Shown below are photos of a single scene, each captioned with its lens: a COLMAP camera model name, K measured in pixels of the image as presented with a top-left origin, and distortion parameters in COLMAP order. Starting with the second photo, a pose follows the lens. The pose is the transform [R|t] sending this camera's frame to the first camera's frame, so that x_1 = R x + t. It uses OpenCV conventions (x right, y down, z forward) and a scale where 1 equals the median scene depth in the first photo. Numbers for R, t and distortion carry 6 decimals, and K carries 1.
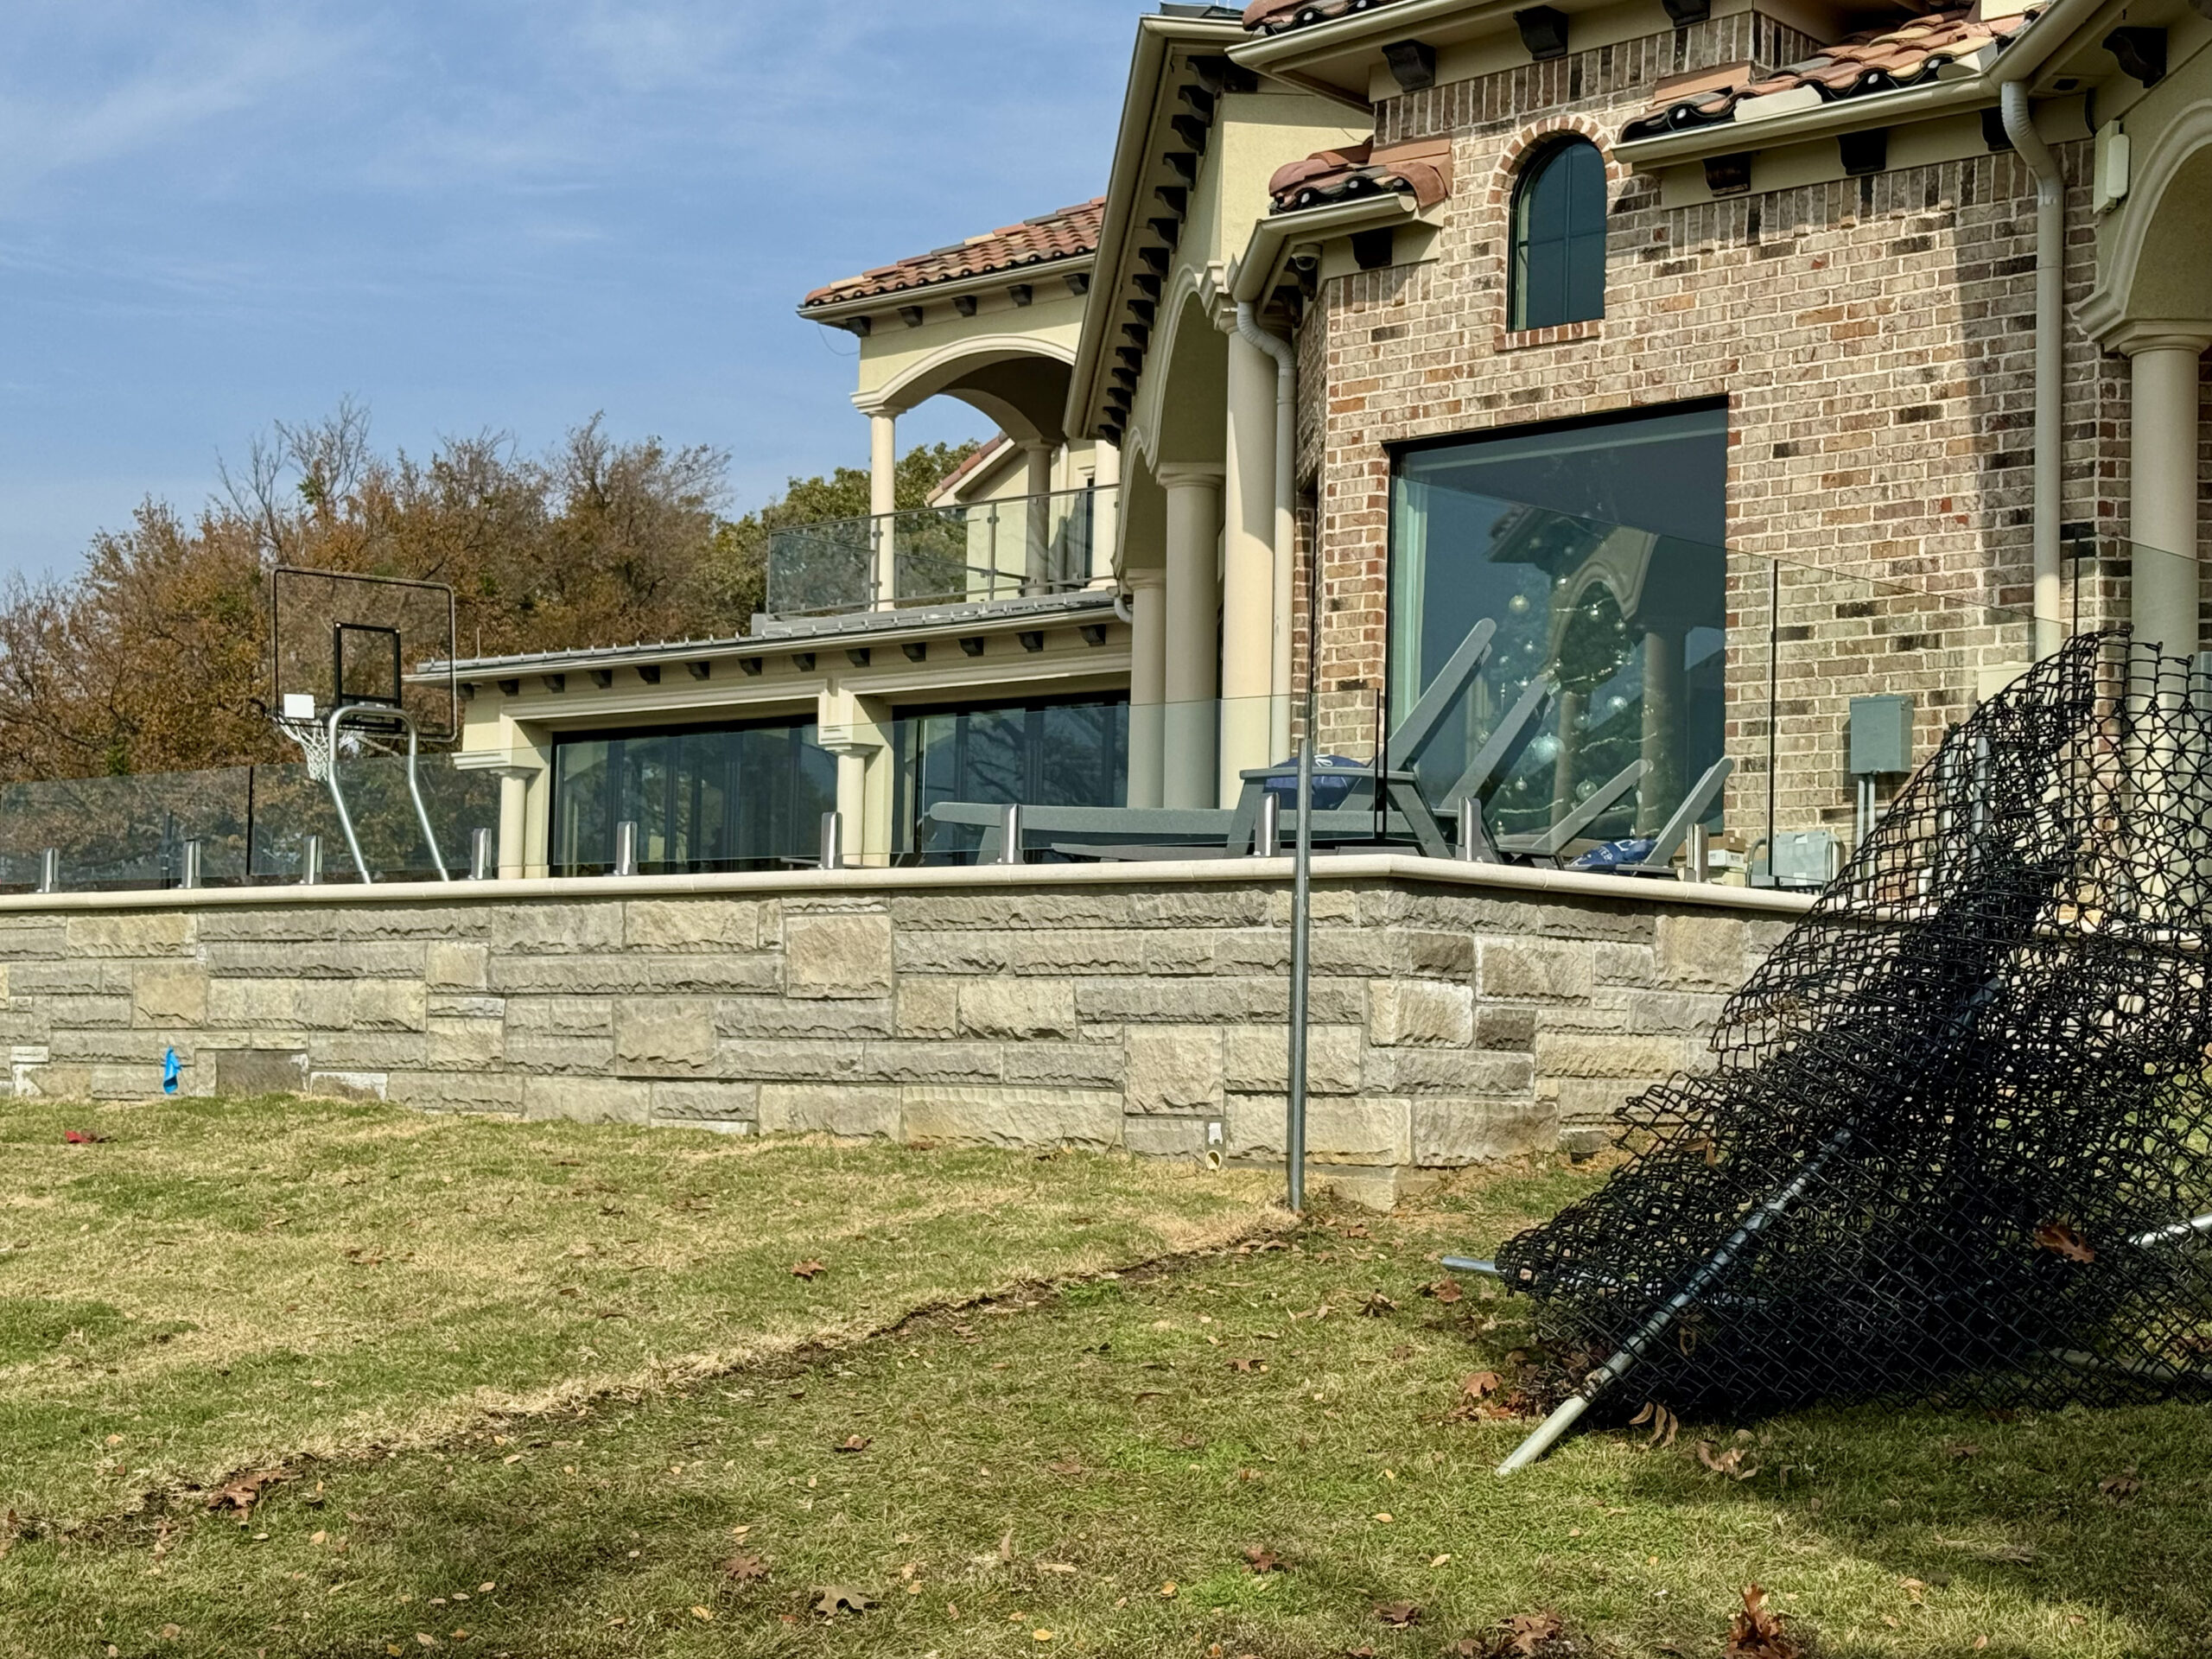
lens RADIAL K [[3448.5, 0, 1068.4], [0, 3448.5, 826.6], [0, 0, 1]] dist [0.156415, -0.030876]
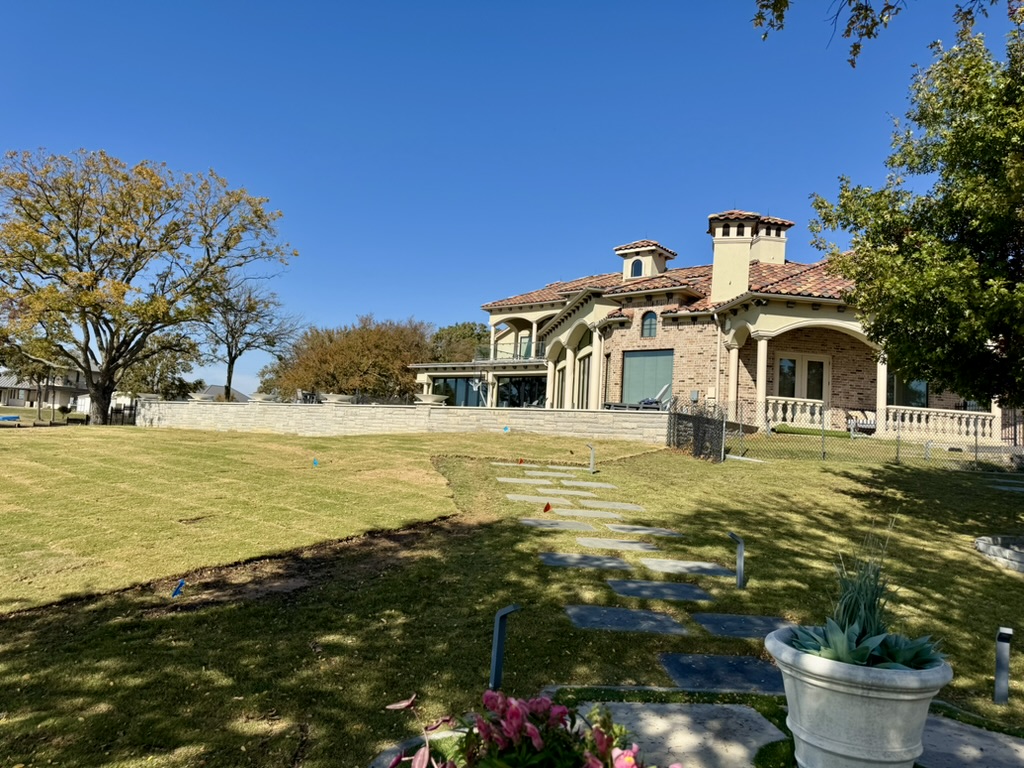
lens RADIAL K [[718.2, 0, 512.0], [0, 718.2, 384.0], [0, 0, 1]] dist [0.177058, -0.087476]
pose [[0.995298, 0.044967, 0.085792, -0.306486], [-0.043887, 0.998932, -0.014432, -0.010854], [-0.086349, 0.010599, 0.996209, -0.558671]]
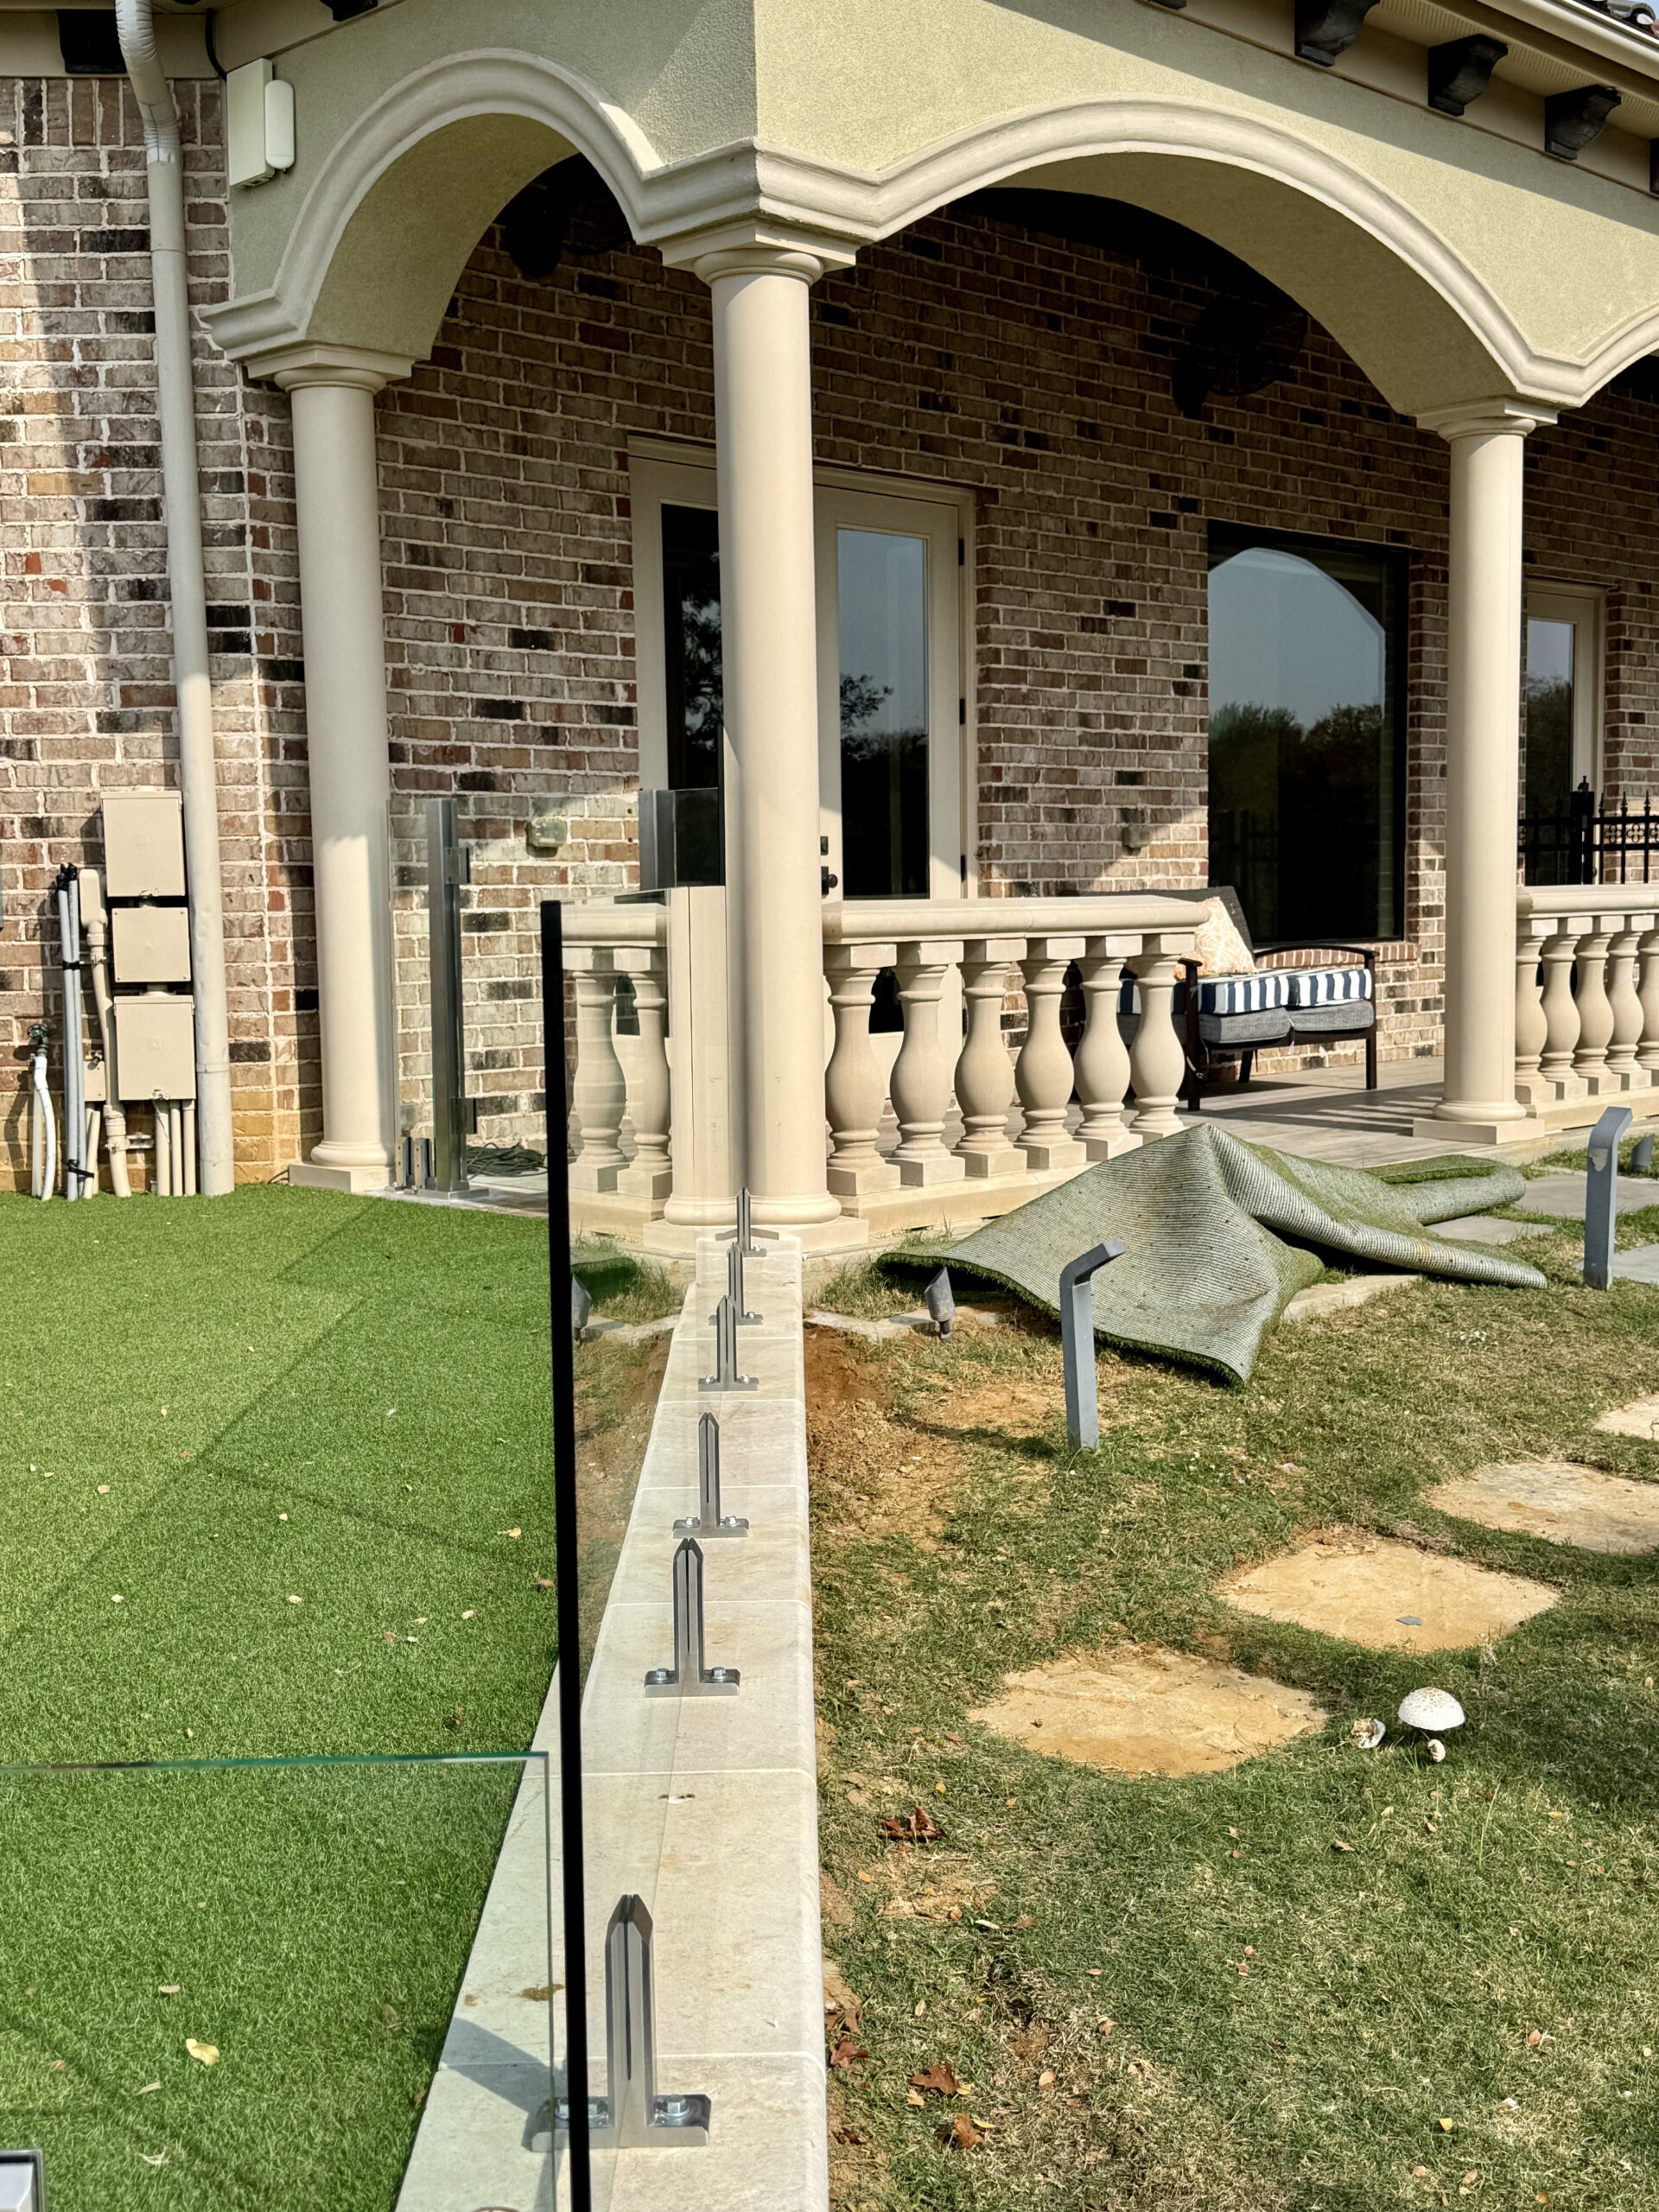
lens RADIAL K [[2492.0, 0, 817.9], [0, 2492.0, 1101.5], [0, 0, 1]] dist [0.197716, -0.453785]
pose [[0.720498, -0.092979, 0.687195, -0.008587], [-0.013345, 0.988928, 0.147796, -0.061842], [-0.693329, -0.115657, 0.711280, 0.494106]]
